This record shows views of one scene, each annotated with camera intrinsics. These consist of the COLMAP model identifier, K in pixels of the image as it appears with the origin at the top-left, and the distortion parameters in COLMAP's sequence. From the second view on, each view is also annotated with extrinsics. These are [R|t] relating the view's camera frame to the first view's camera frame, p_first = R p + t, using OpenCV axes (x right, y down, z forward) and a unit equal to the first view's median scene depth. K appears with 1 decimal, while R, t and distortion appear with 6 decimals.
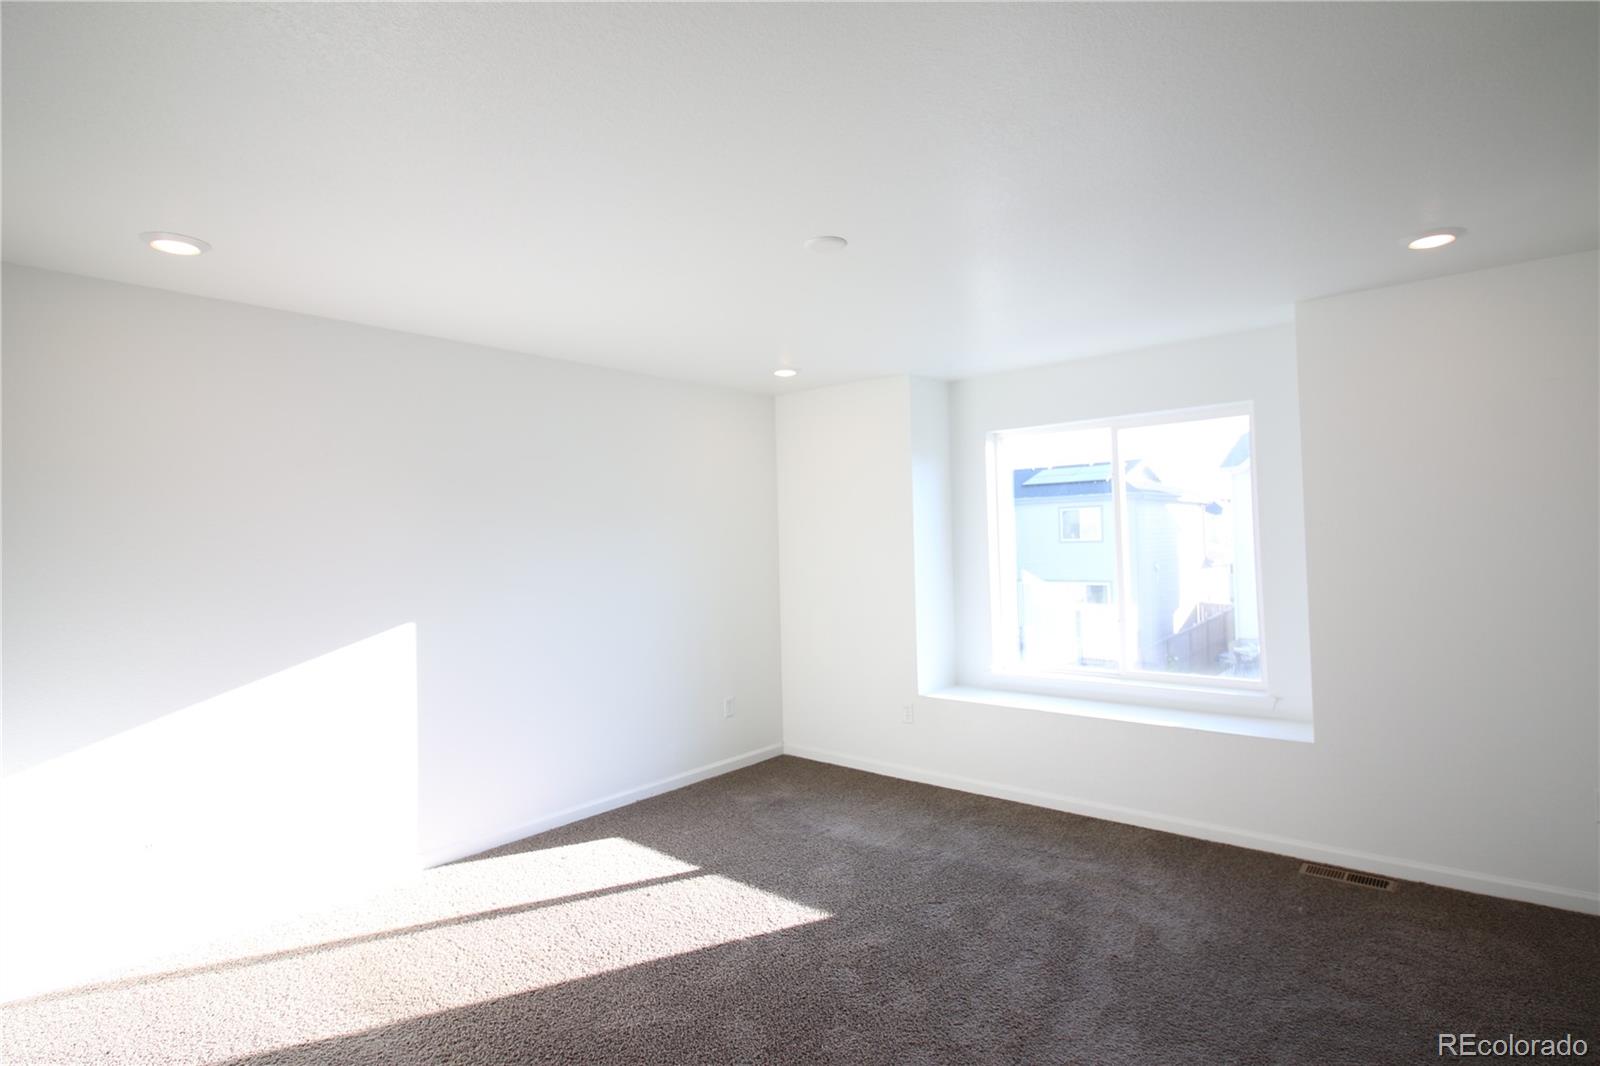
lens RADIAL K [[792.8, 0, 796.0], [0, 792.8, 525.2], [0, 0, 1]] dist [0.008865, -0.018511]
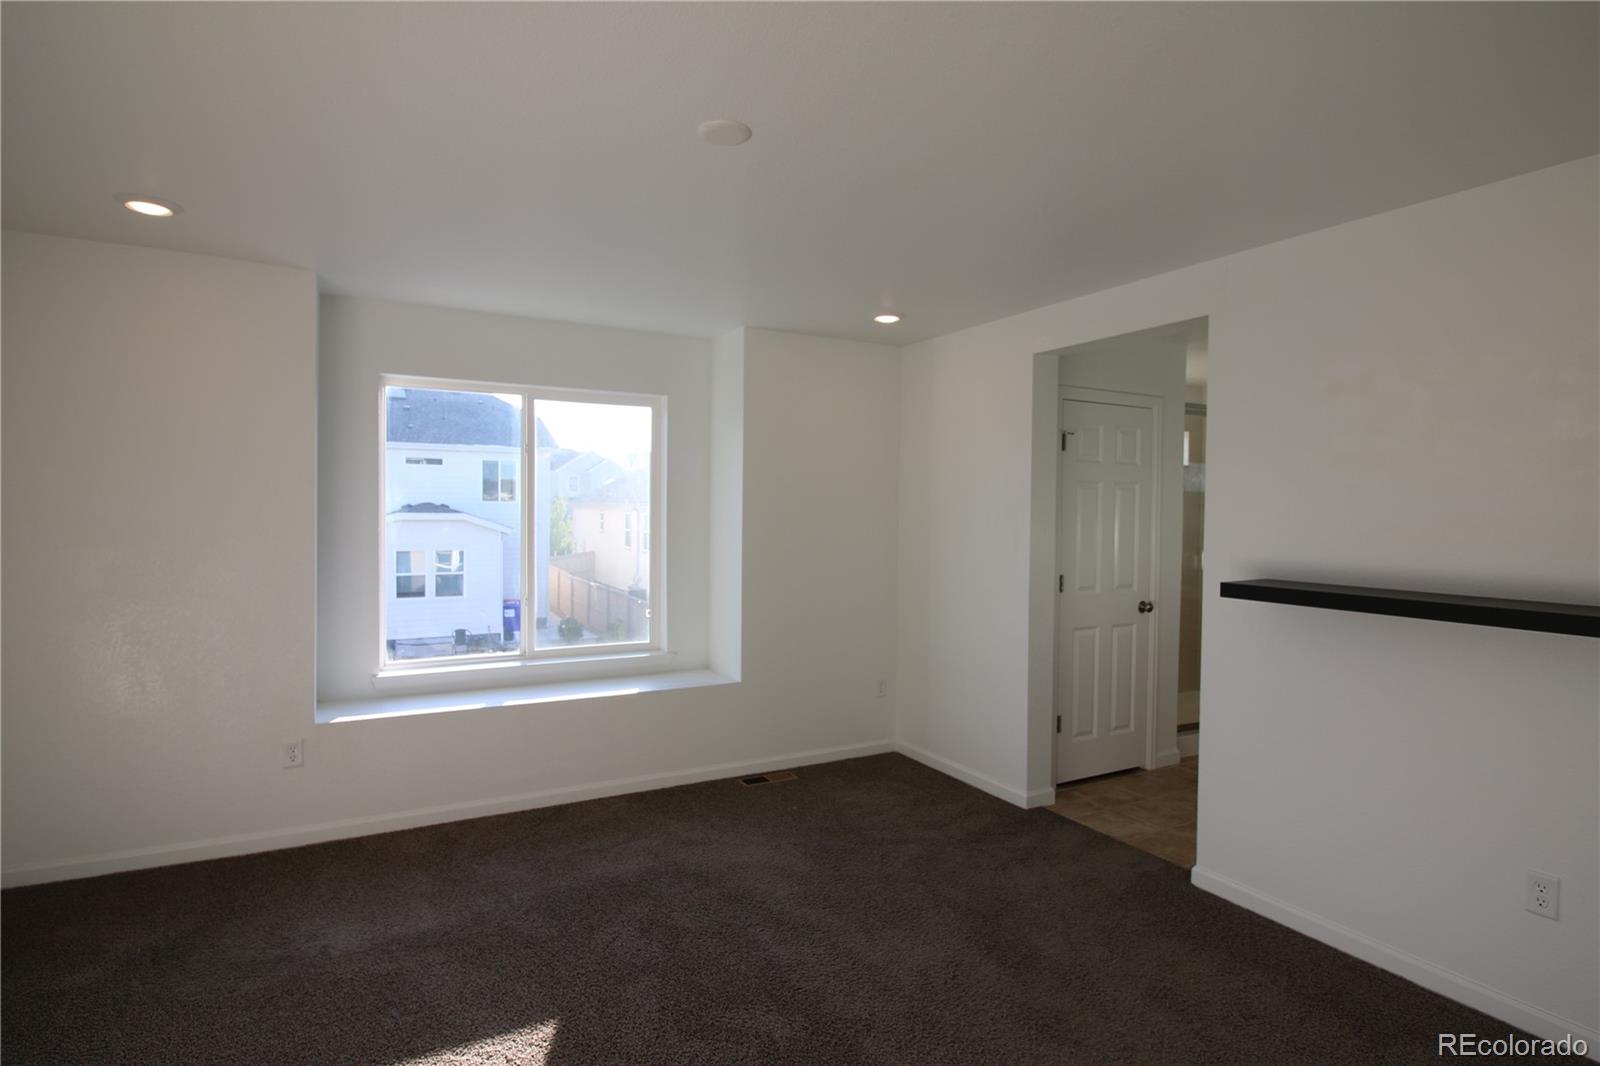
lens RADIAL K [[792.8, 0, 796.0], [0, 792.8, 525.2], [0, 0, 1]] dist [0.008865, -0.018511]
pose [[0.360011, 0.019691, 0.932740, -0.439932], [-0.044680, 0.998994, -0.003844, 0.024782], [-0.931877, -0.040291, 0.360529, 0.427352]]
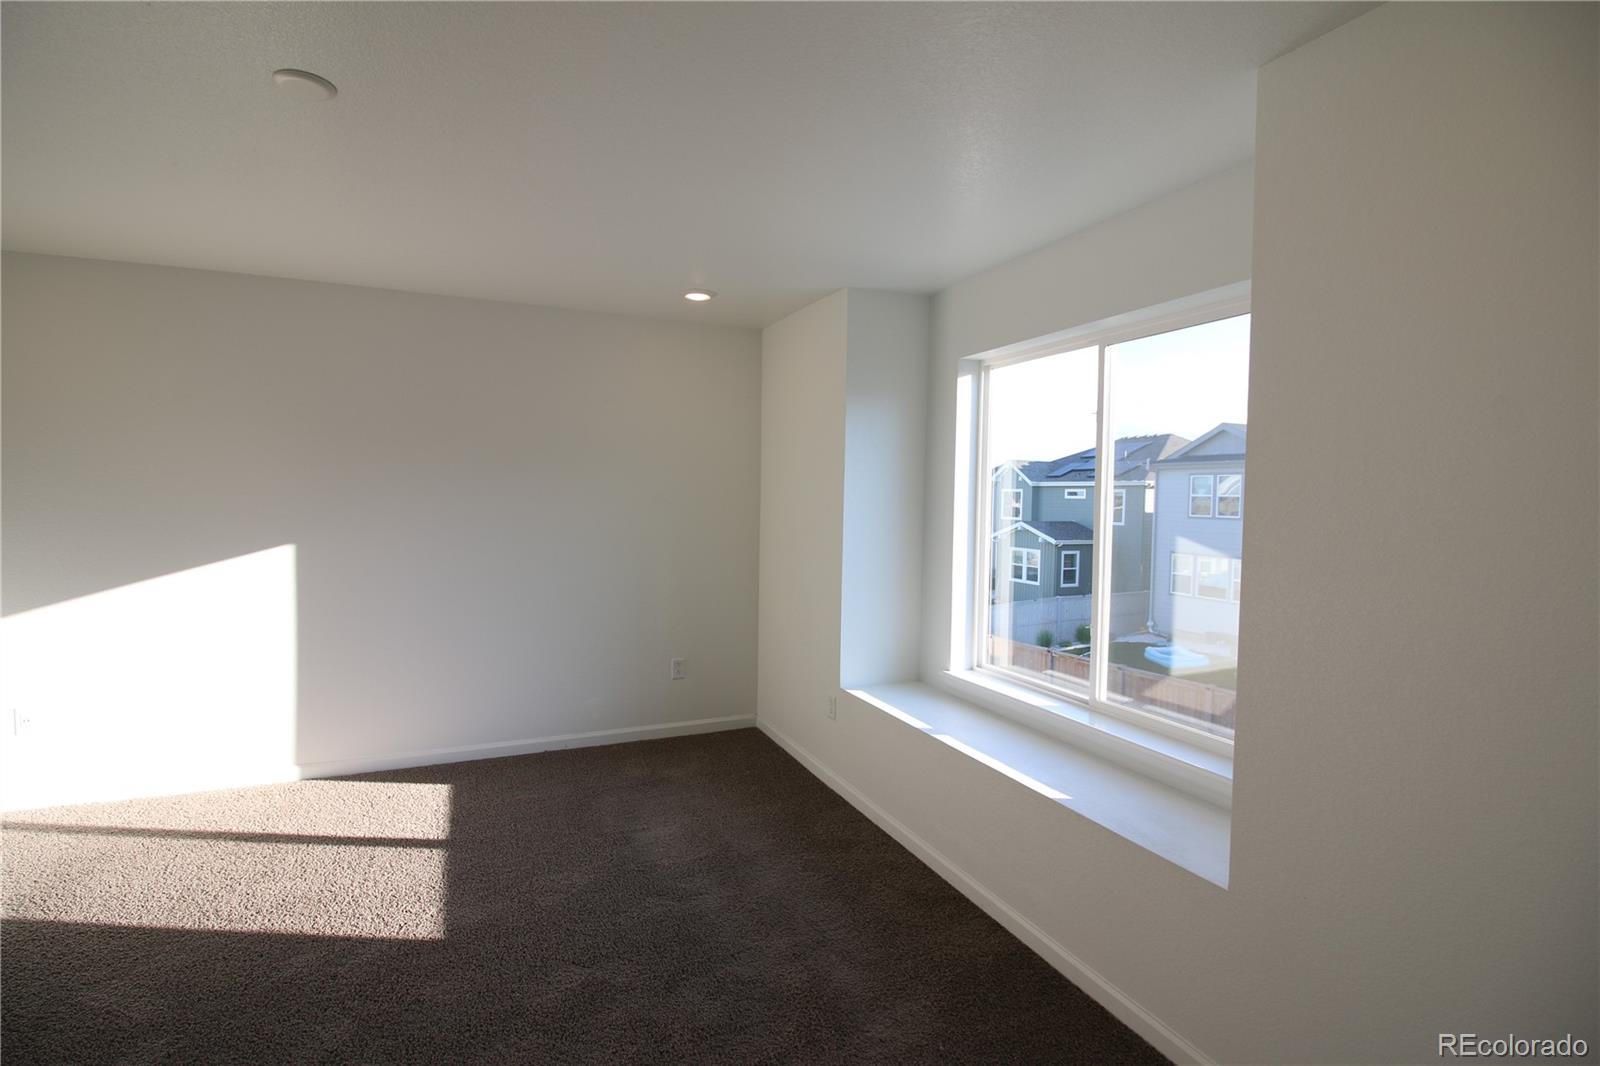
lens RADIAL K [[734.7, 0, 798.7], [0, 734.7, 522.4], [0, 0, 1]] dist [-0.020810, -0.000713]
pose [[0.903915, 0.057604, -0.423816, 0.517215], [-0.030451, 0.997042, 0.070569, -0.008339], [0.426627, -0.050882, 0.902995, 0.379214]]
